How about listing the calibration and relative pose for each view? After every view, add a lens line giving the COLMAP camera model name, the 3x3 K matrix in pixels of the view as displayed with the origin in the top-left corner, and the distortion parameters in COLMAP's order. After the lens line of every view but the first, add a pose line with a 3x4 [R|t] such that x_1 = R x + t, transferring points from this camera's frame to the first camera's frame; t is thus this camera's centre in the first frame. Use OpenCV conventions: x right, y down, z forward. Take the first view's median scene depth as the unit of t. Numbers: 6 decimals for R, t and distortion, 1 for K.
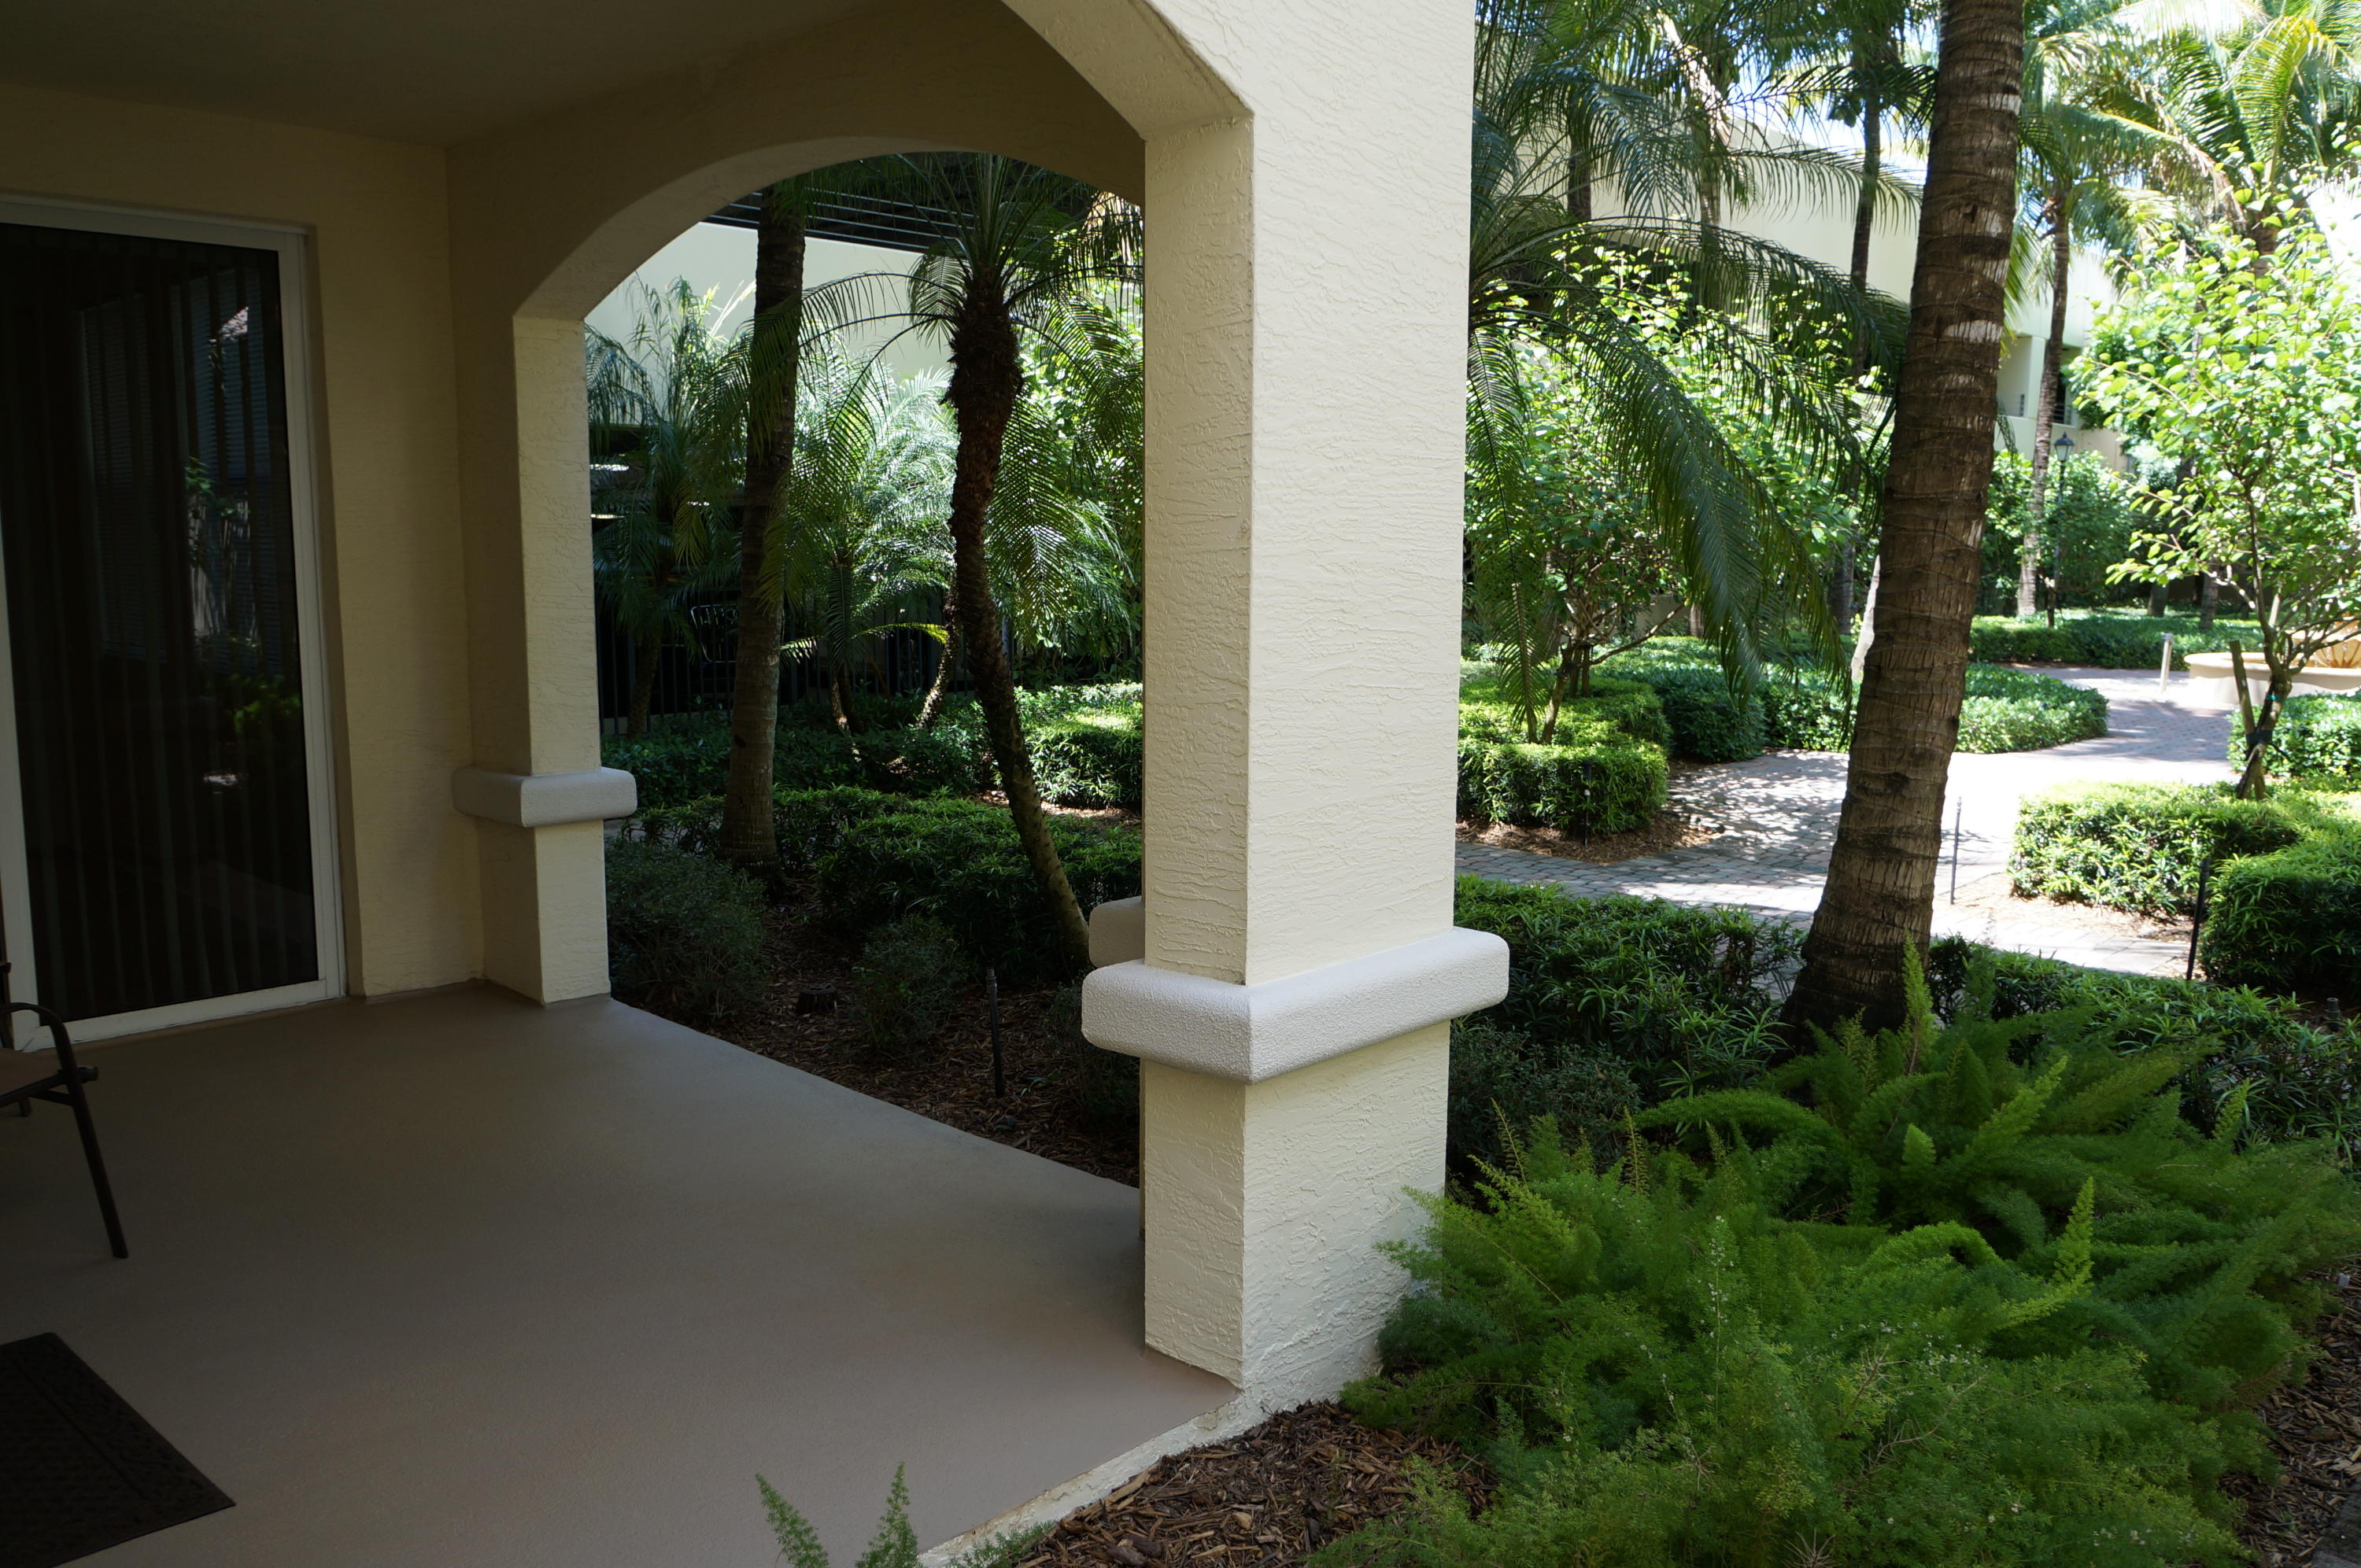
lens RADIAL K [[1860.3, 0, 1180.1], [0, 1860.3, 788.8], [0, 0, 1]] dist [-0.017474, 0.001400]
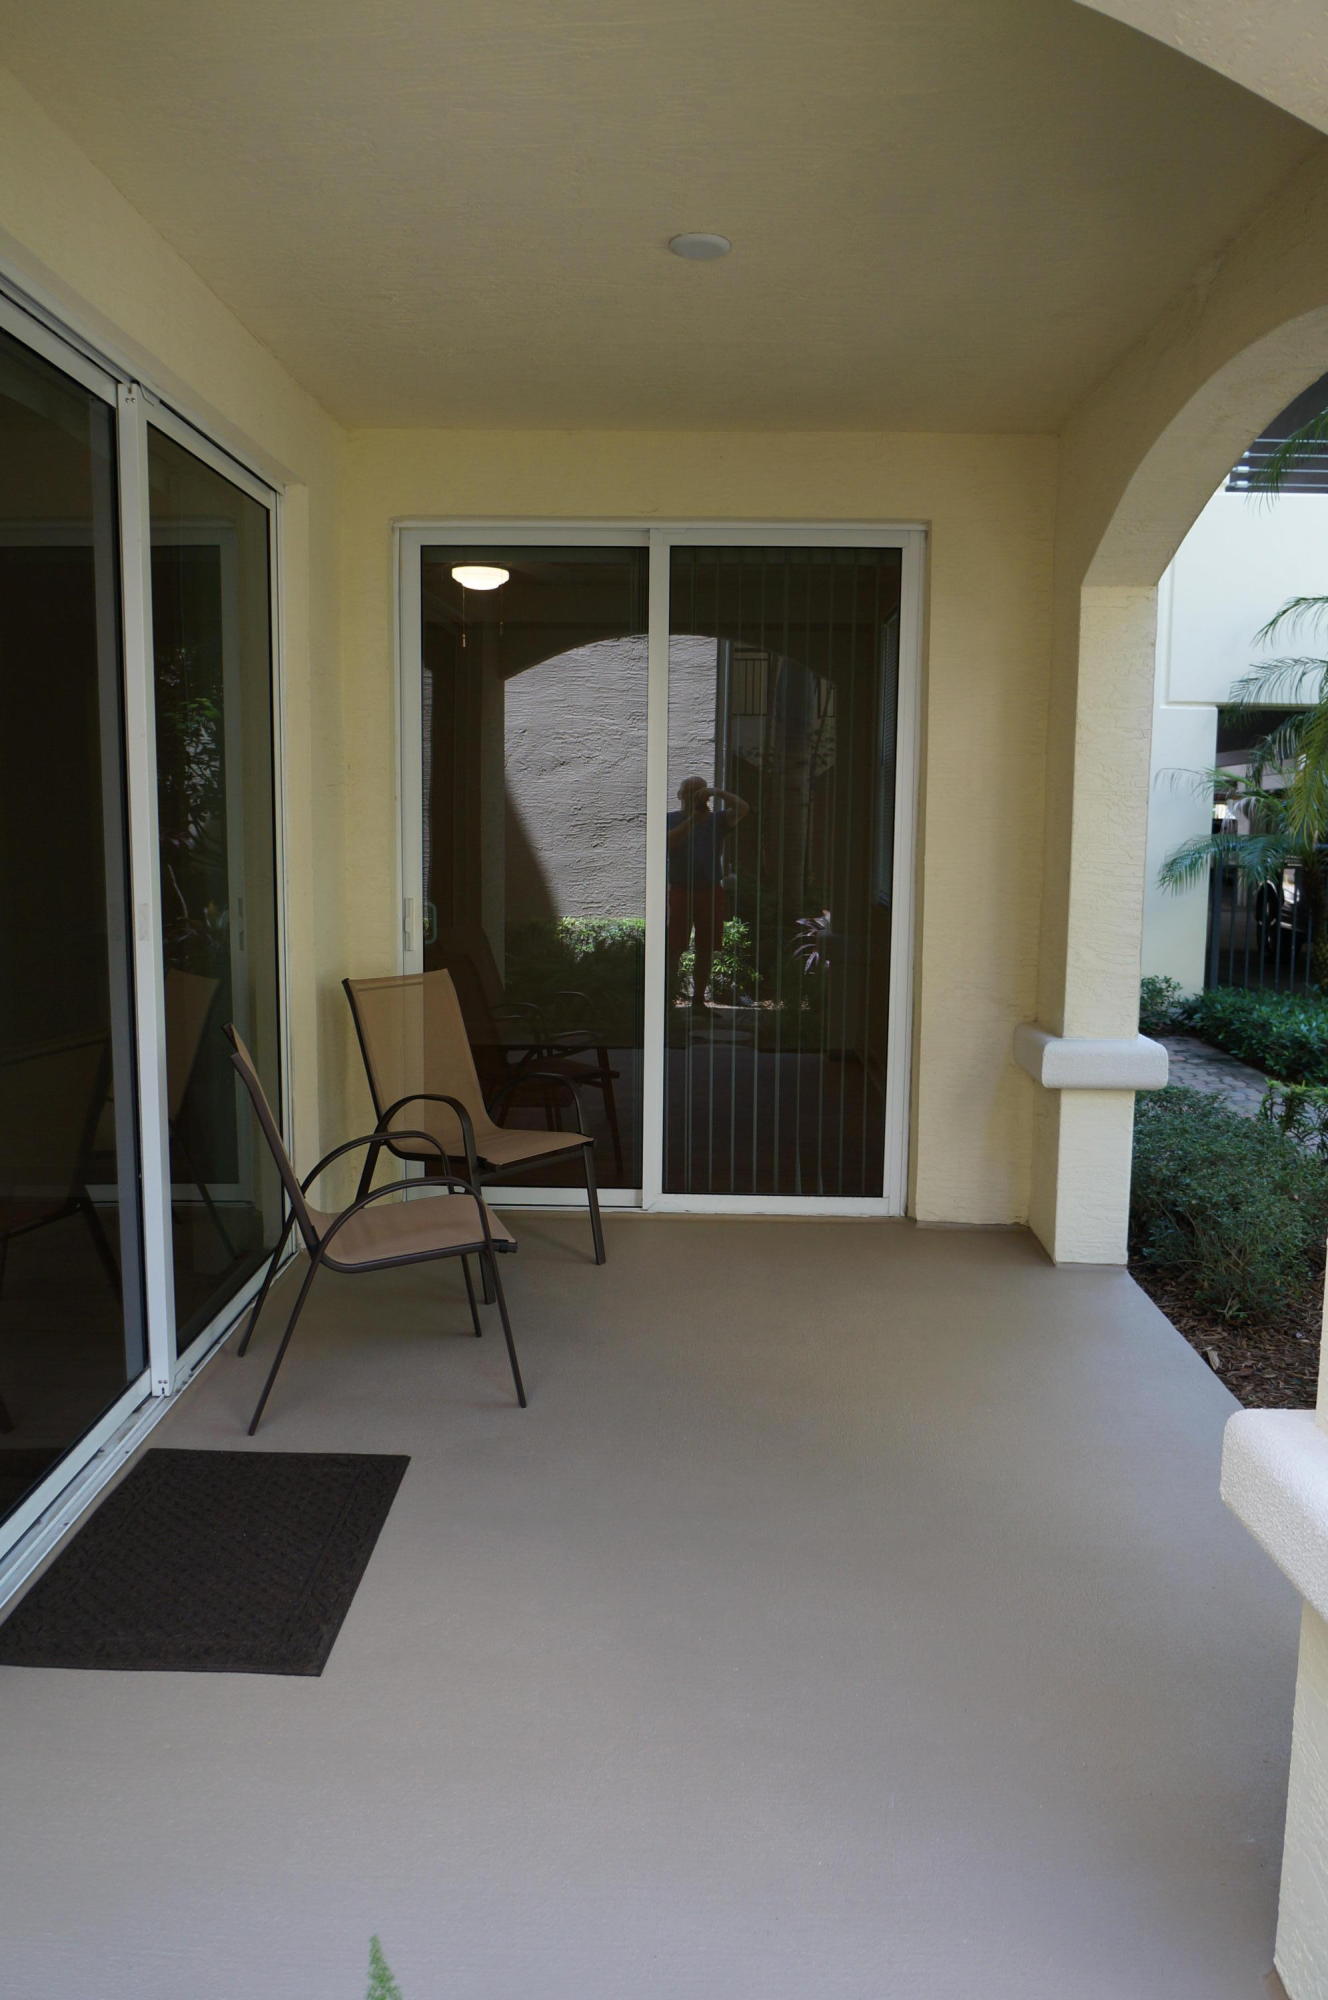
lens RADIAL K [[1576.1, 0, 669.2], [0, 1576.1, 993.4], [0, 0, 1]] dist [-0.017474, 0.001400]
pose [[0.677238, 0.092889, -0.729877, 0.131651], [-0.111669, 0.993483, 0.022822, -0.027016], [0.727240, 0.066049, 0.683198, 0.252979]]
